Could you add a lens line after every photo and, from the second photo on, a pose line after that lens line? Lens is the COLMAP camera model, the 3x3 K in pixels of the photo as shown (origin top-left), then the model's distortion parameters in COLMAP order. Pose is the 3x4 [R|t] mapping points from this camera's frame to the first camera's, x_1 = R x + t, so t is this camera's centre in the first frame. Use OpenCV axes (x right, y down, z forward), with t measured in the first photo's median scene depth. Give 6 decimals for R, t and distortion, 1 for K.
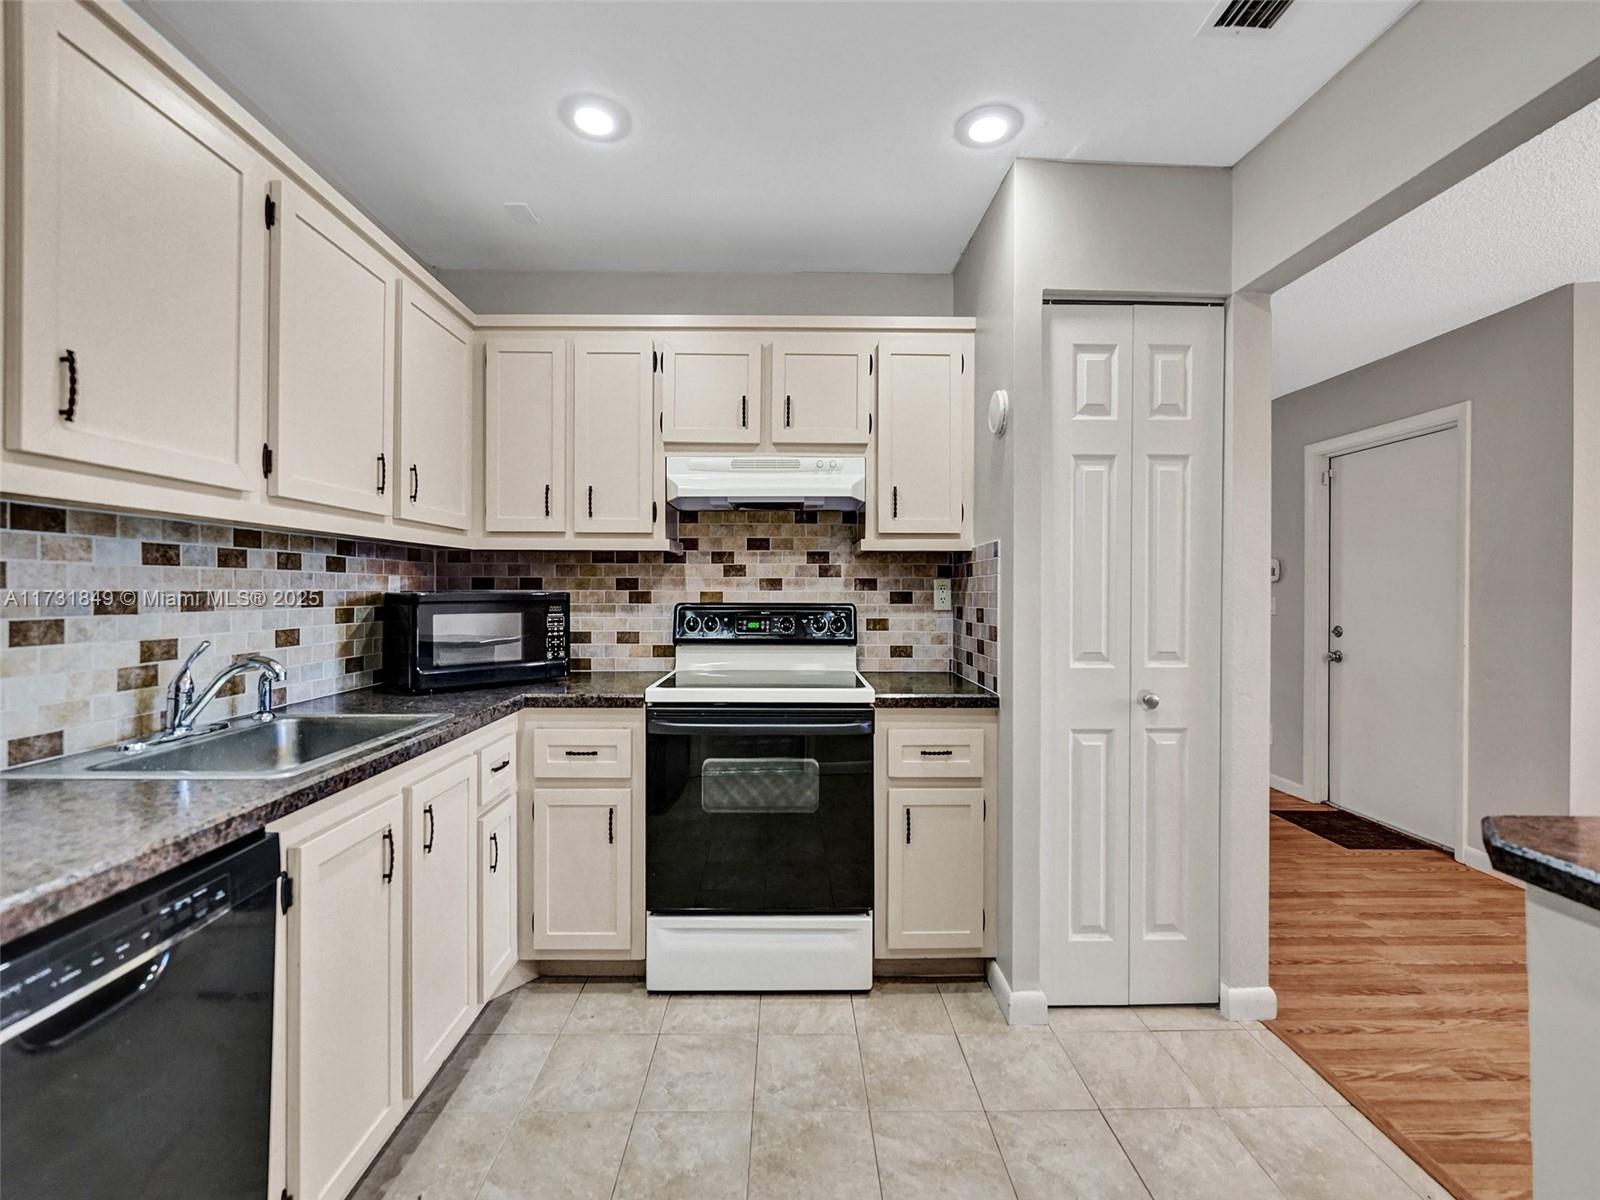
lens RADIAL K [[652.2, 0, 800.2], [0, 652.2, 593.3], [0, 0, 1]] dist [-0.001632, 0.000068]
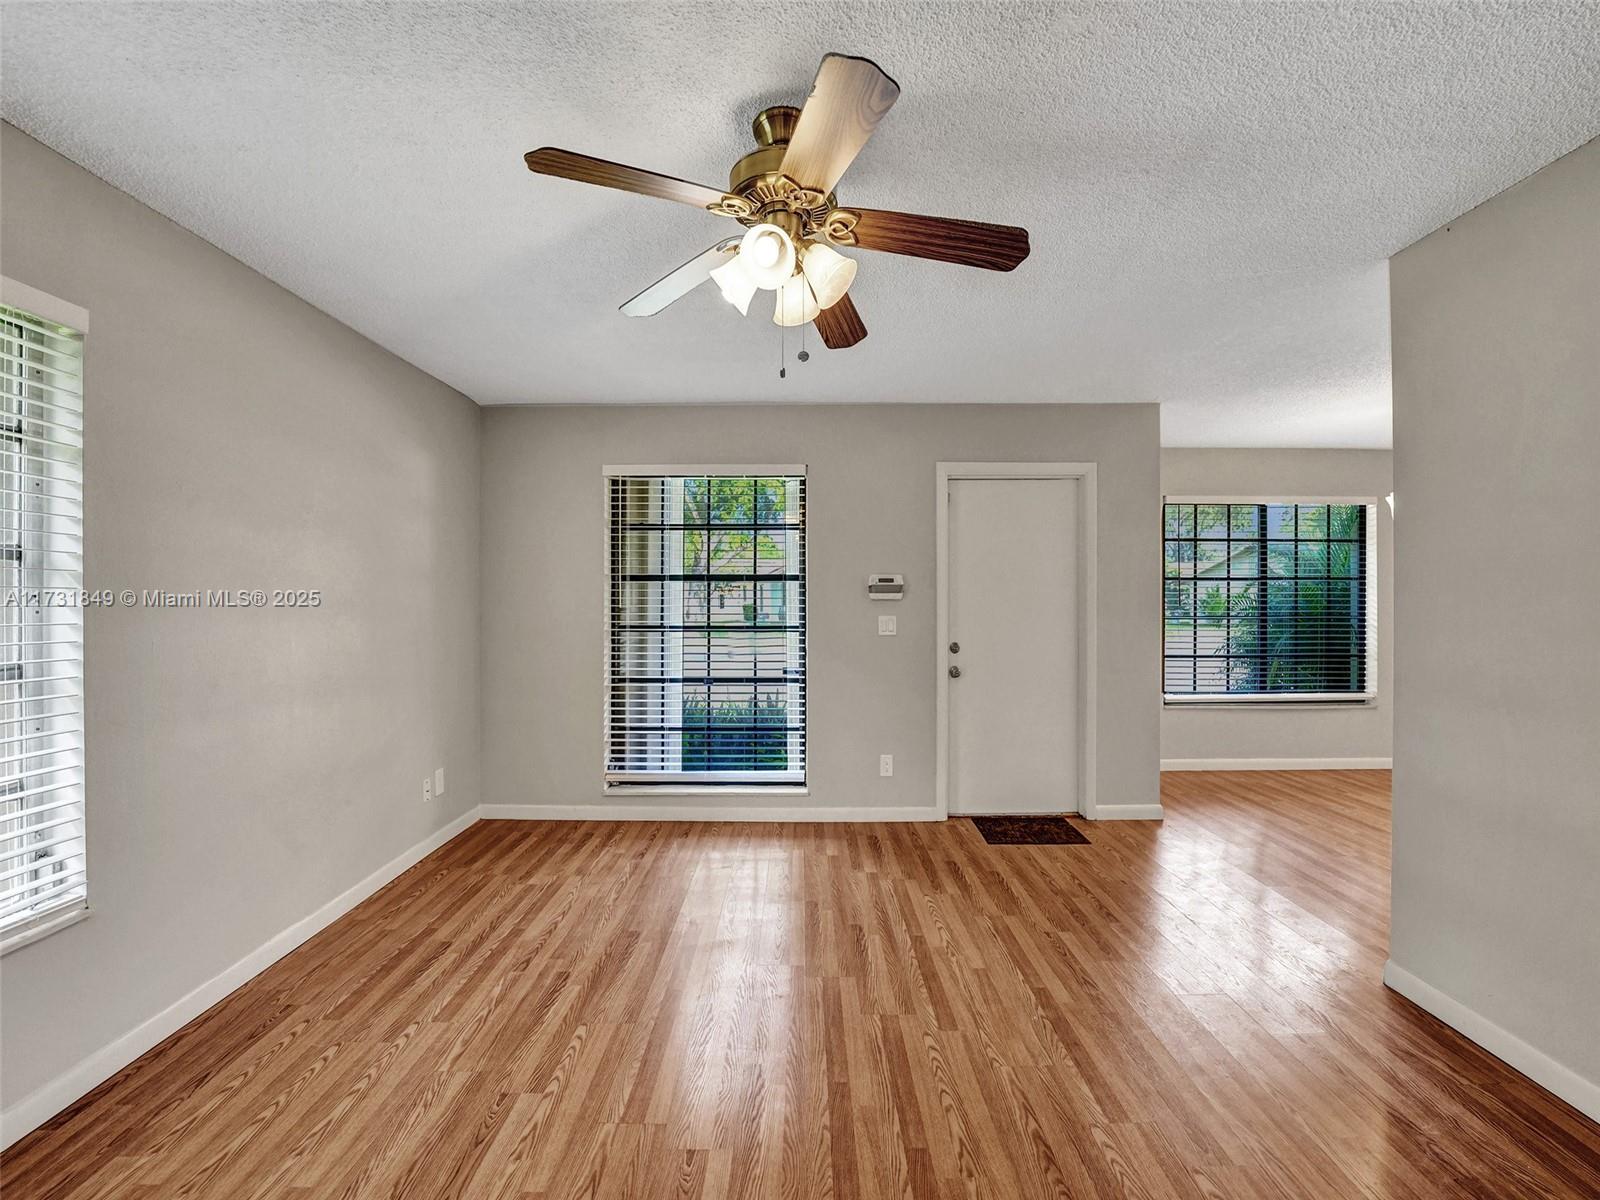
lens RADIAL K [[663.2, 0, 800.0], [0, 663.2, 599.4], [0, 0, 1]] dist [-0.024025, 0.000729]
pose [[0.017102, -0.007033, 0.999829, -0.458304], [0.003526, 0.999969, 0.006973, -0.051712], [-0.999848, 0.003406, 0.017126, 2.430347]]
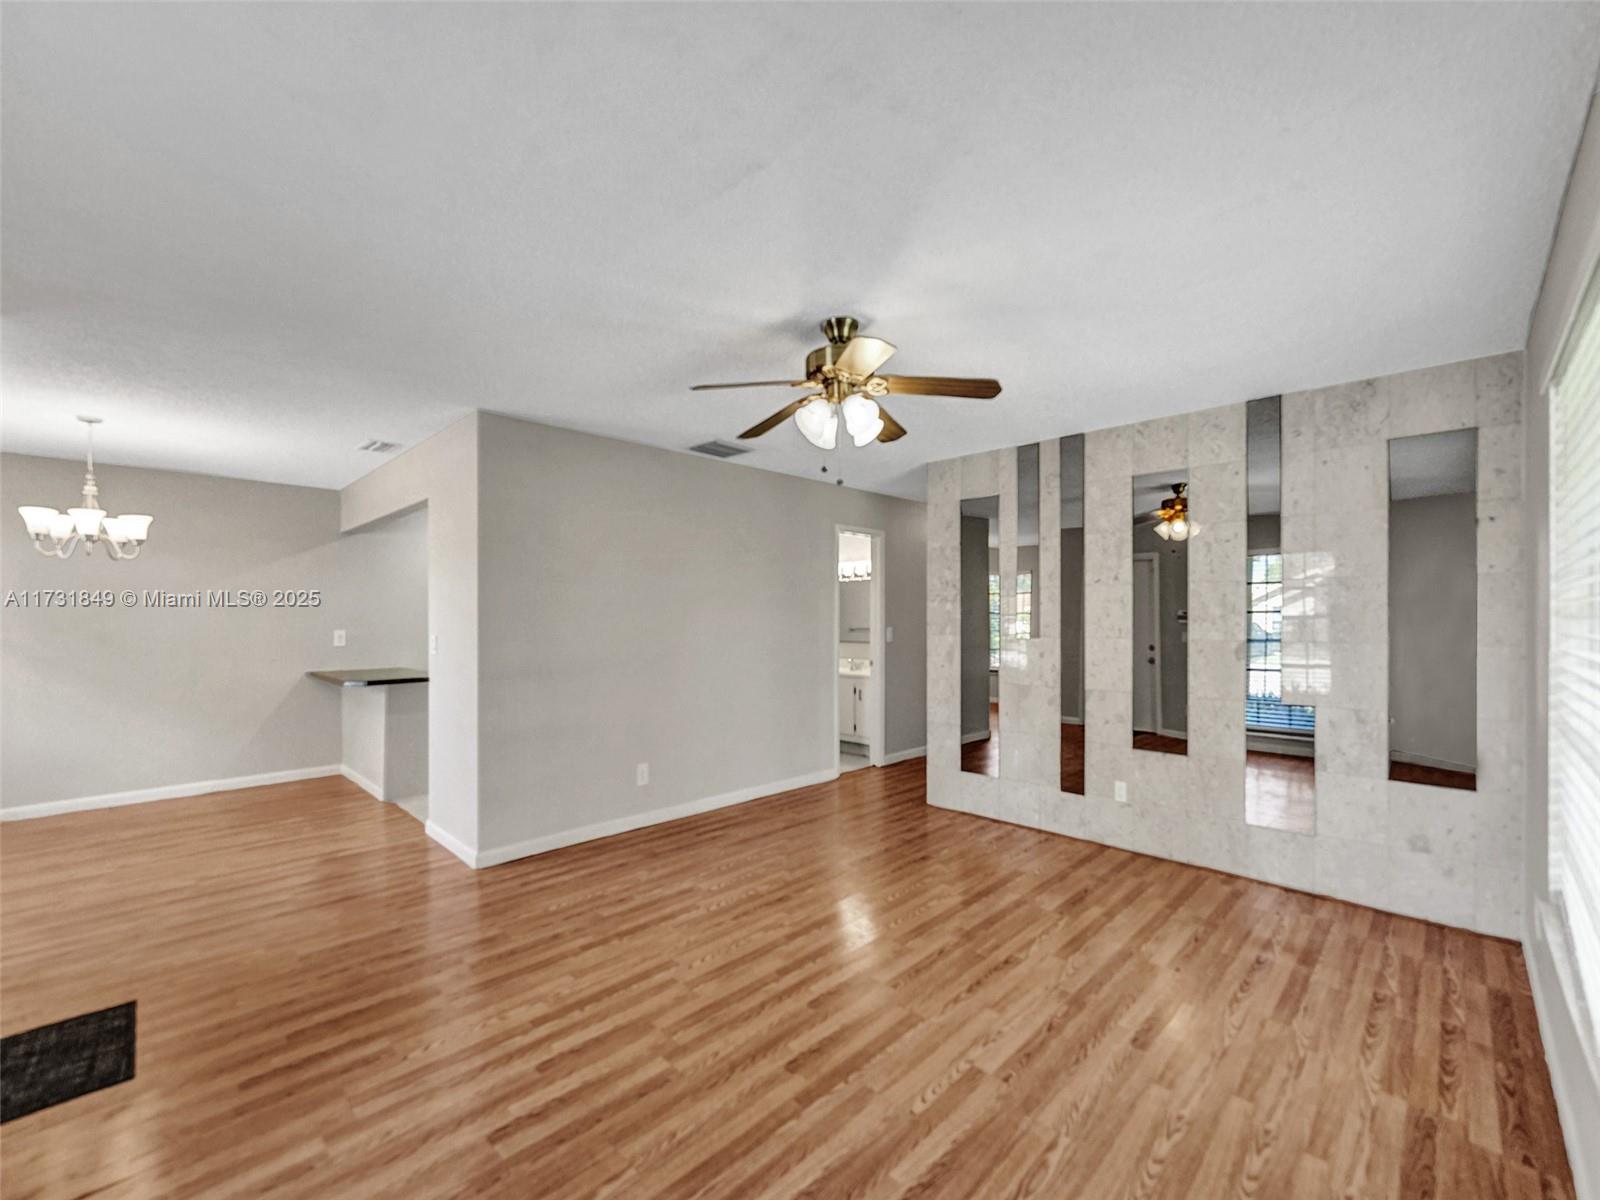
lens RADIAL K [[667.7, 0, 791.6], [0, 667.7, 615.5], [0, 0, 1]] dist [-0.002693, 0.000261]
pose [[-0.716641, -0.011109, -0.697353, 1.383334], [-0.007936, 0.999938, -0.007774, -0.057112], [0.697397, -0.000037, -0.716685, 3.360085]]
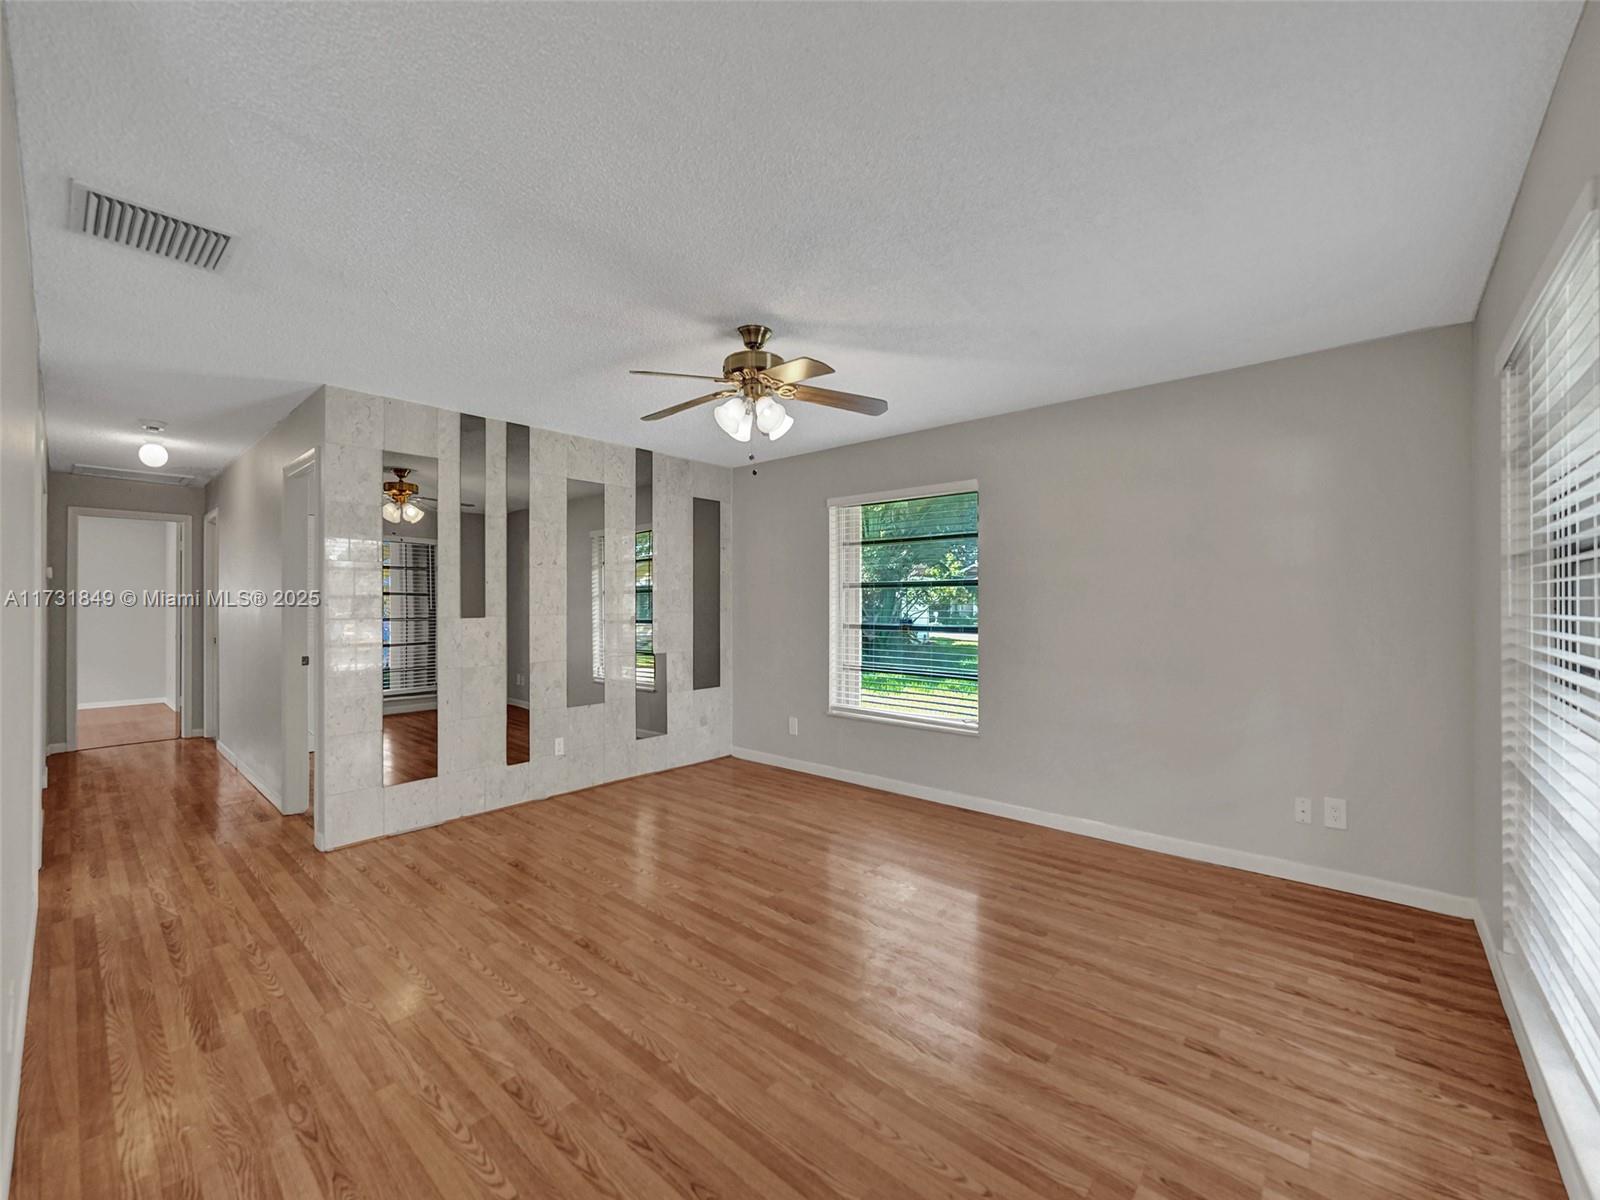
lens RADIAL K [[651.1, 0, 796.7], [0, 651.1, 599.4], [0, 0, 1]] dist [-0.002609, 0.000073]
pose [[0.738519, -0.011514, -0.674135, 1.430168], [0.005012, 0.999920, -0.011588, -0.035454], [0.674215, 0.005179, 0.738517, 1.455088]]
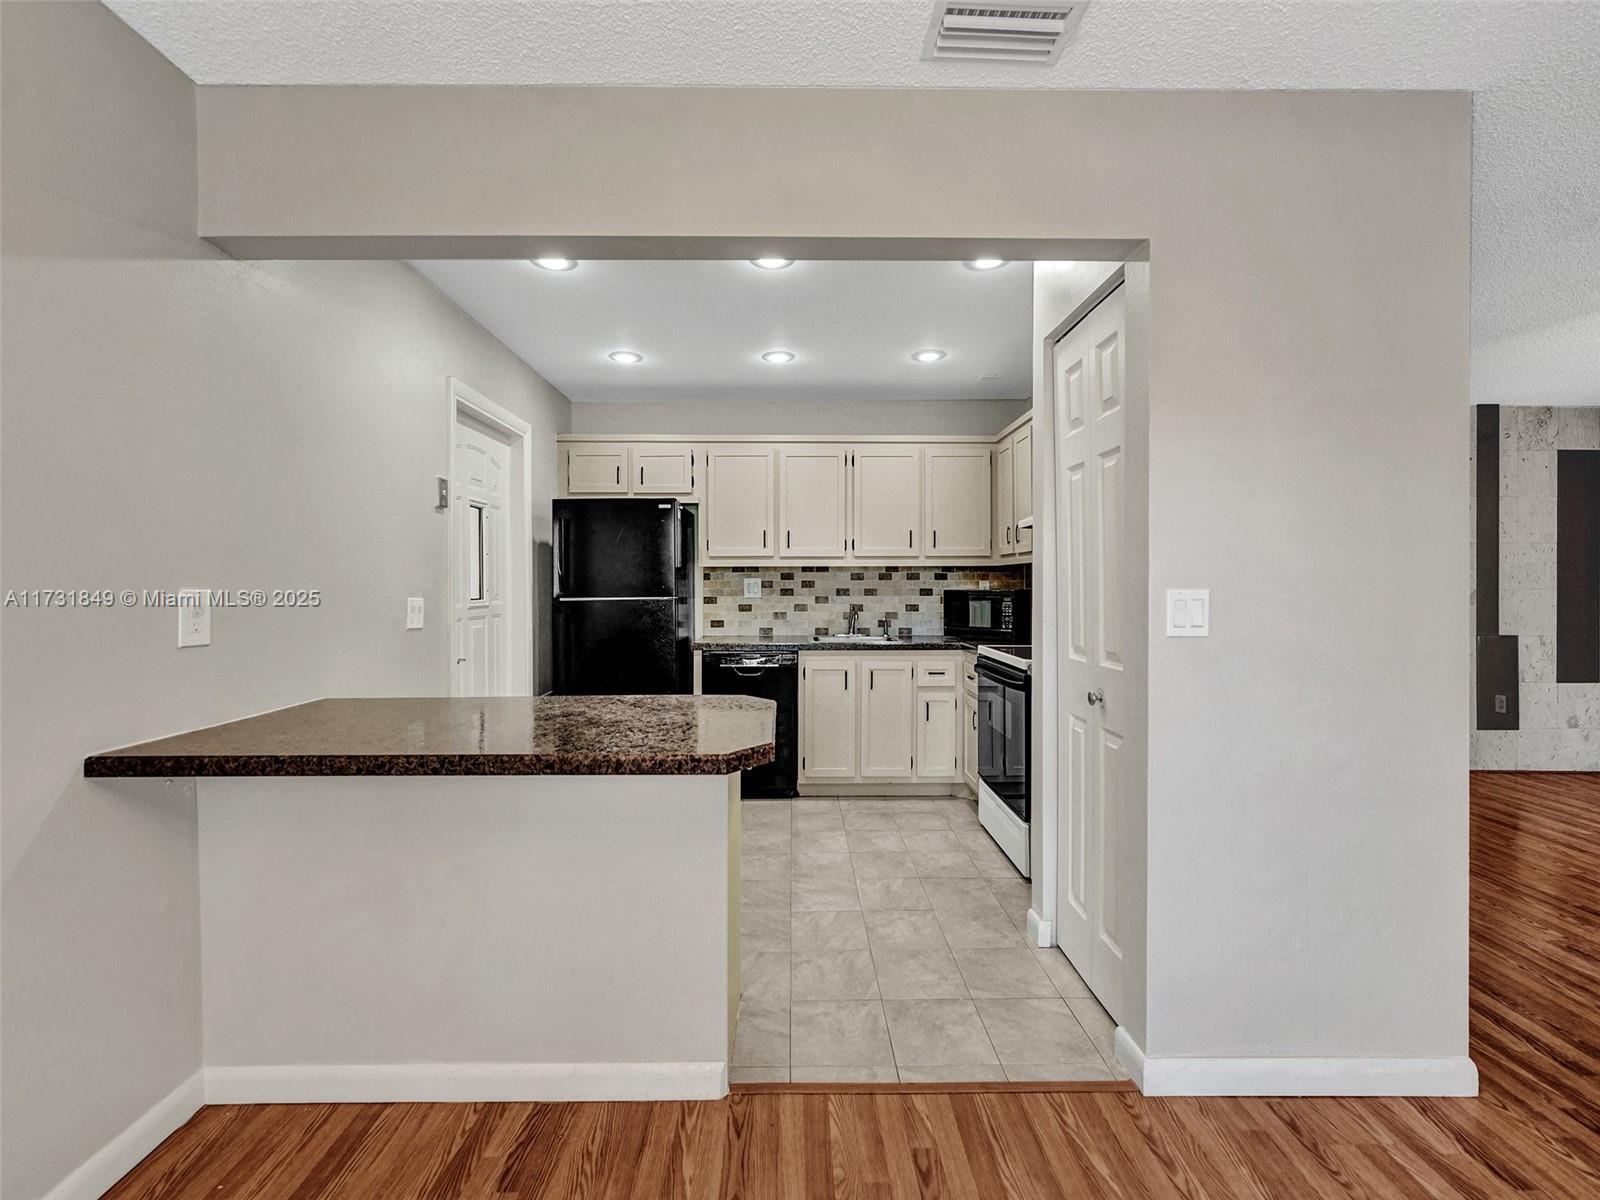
lens RADIAL K [[656.8, 0, 796.3], [0, 656.8, 582.6], [0, 0, 1]] dist [-0.007114, 0.000446]
pose [[-0.007753, -0.008433, -0.999934, 1.550390], [-0.005644, 0.999949, -0.008390, -0.002627], [0.999954, 0.005578, -0.007800, 0.539475]]
